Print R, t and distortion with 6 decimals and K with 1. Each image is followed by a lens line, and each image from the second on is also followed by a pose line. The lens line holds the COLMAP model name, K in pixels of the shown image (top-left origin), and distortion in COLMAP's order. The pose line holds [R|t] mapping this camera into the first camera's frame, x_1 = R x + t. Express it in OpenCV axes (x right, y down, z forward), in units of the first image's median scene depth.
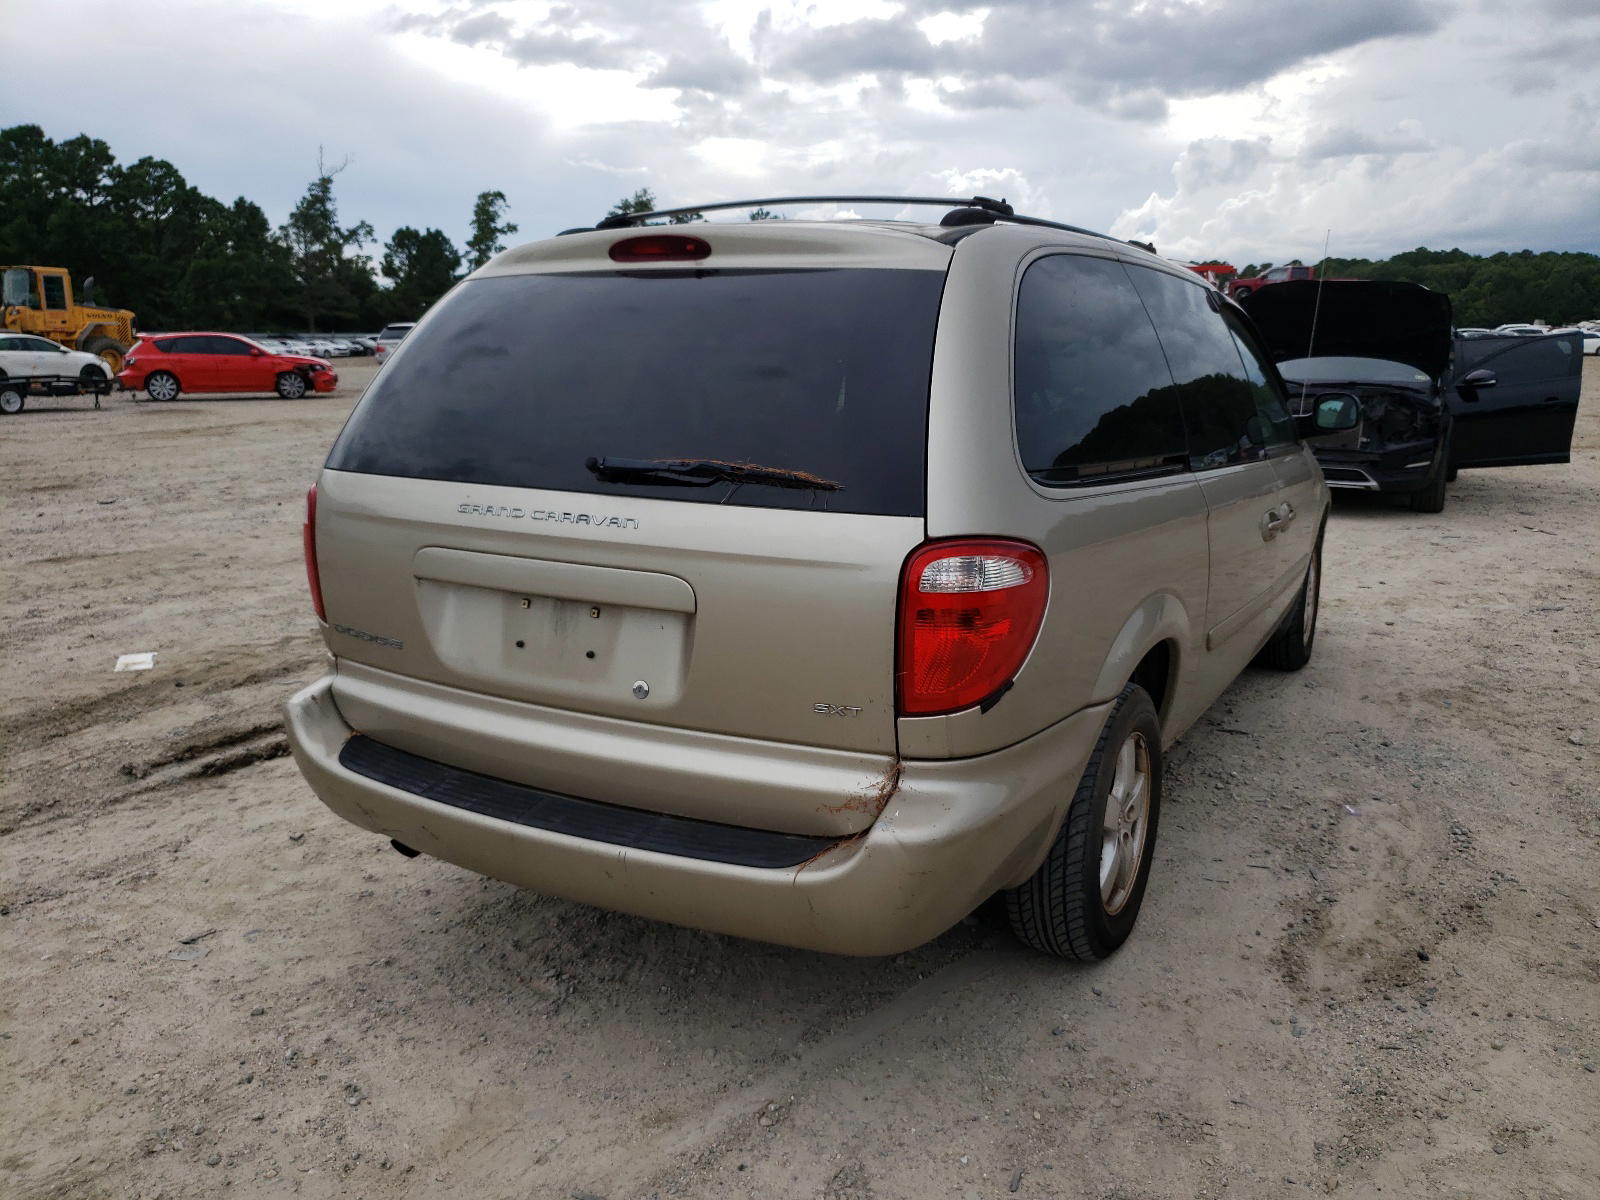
lens RADIAL K [[1268.0, 0, 800.0], [0, 1268.0, 600.0], [0, 0, 1]] dist [-0.019930, 0.055680]
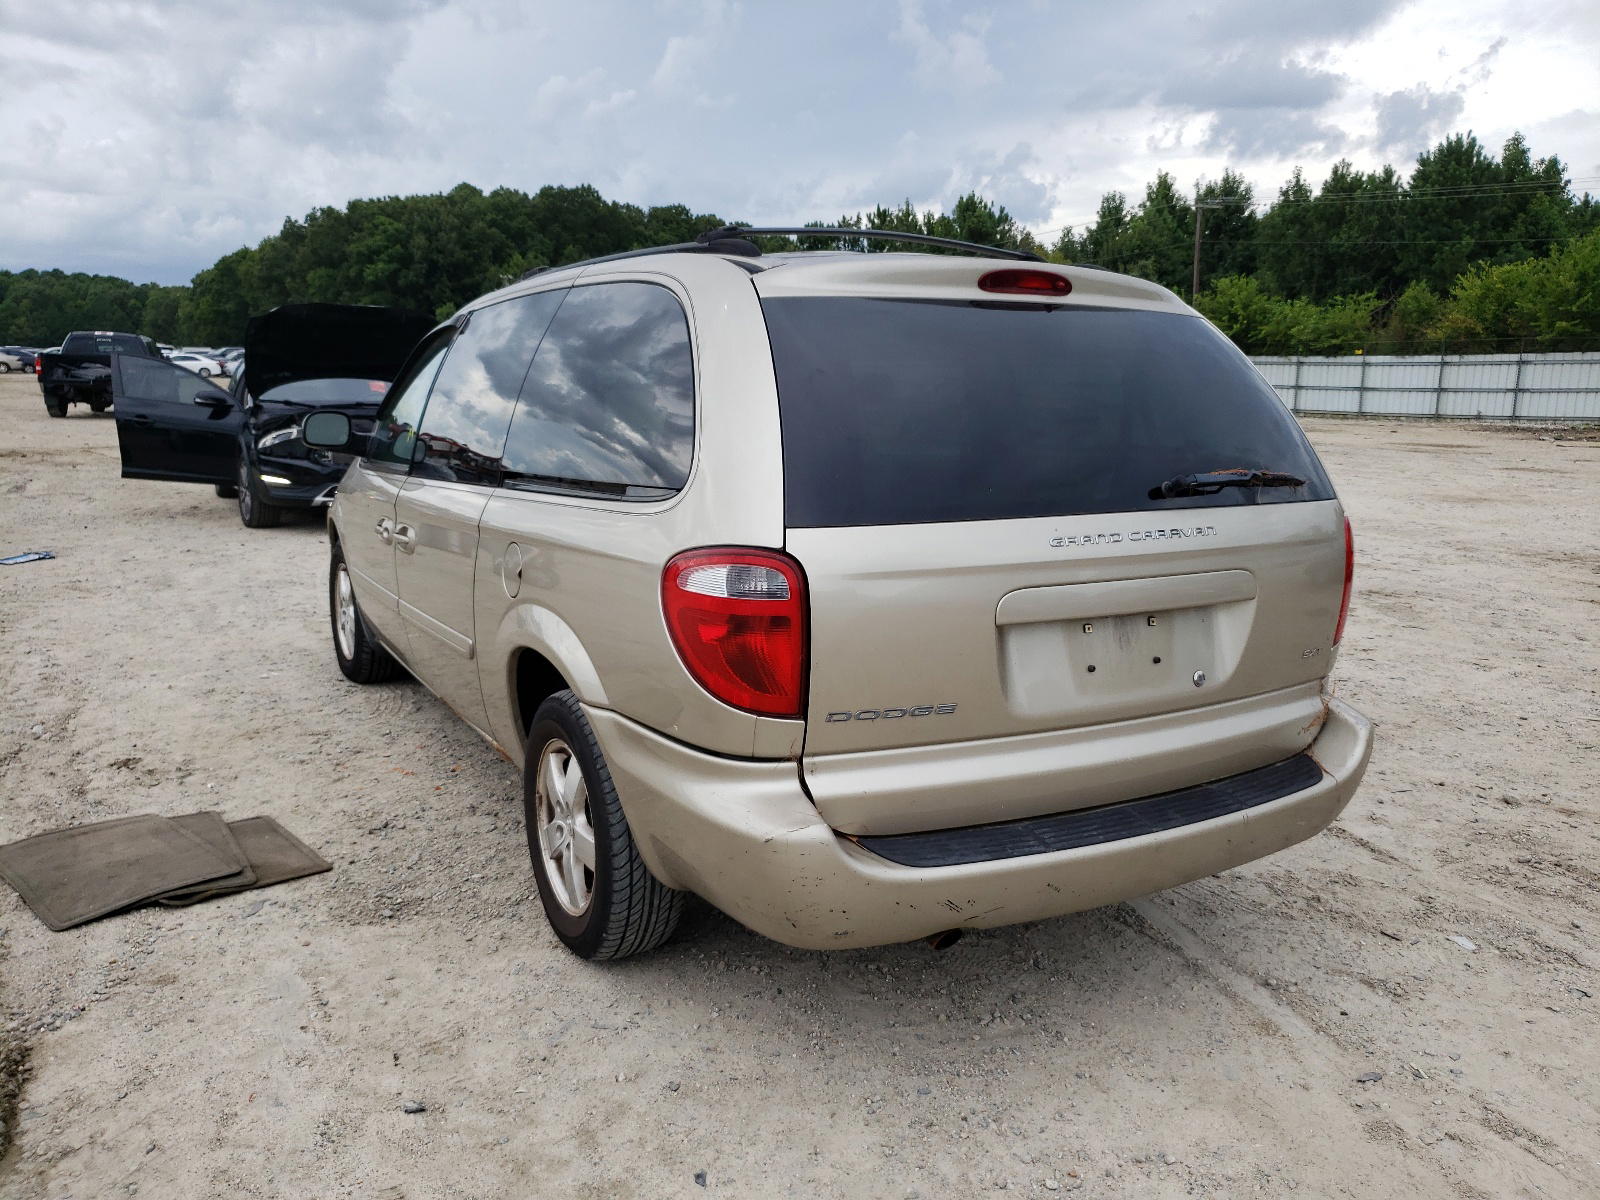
lens RADIAL K [[1268.0, 0, 800.0], [0, 1268.0, 600.0], [0, 0, 1]] dist [-0.019930, 0.055680]
pose [[0.517439, -0.153732, 0.841798, -1.203996], [0.166009, 0.983075, 0.077489, -0.138381], [-0.839463, 0.099651, 0.534202, 0.658858]]
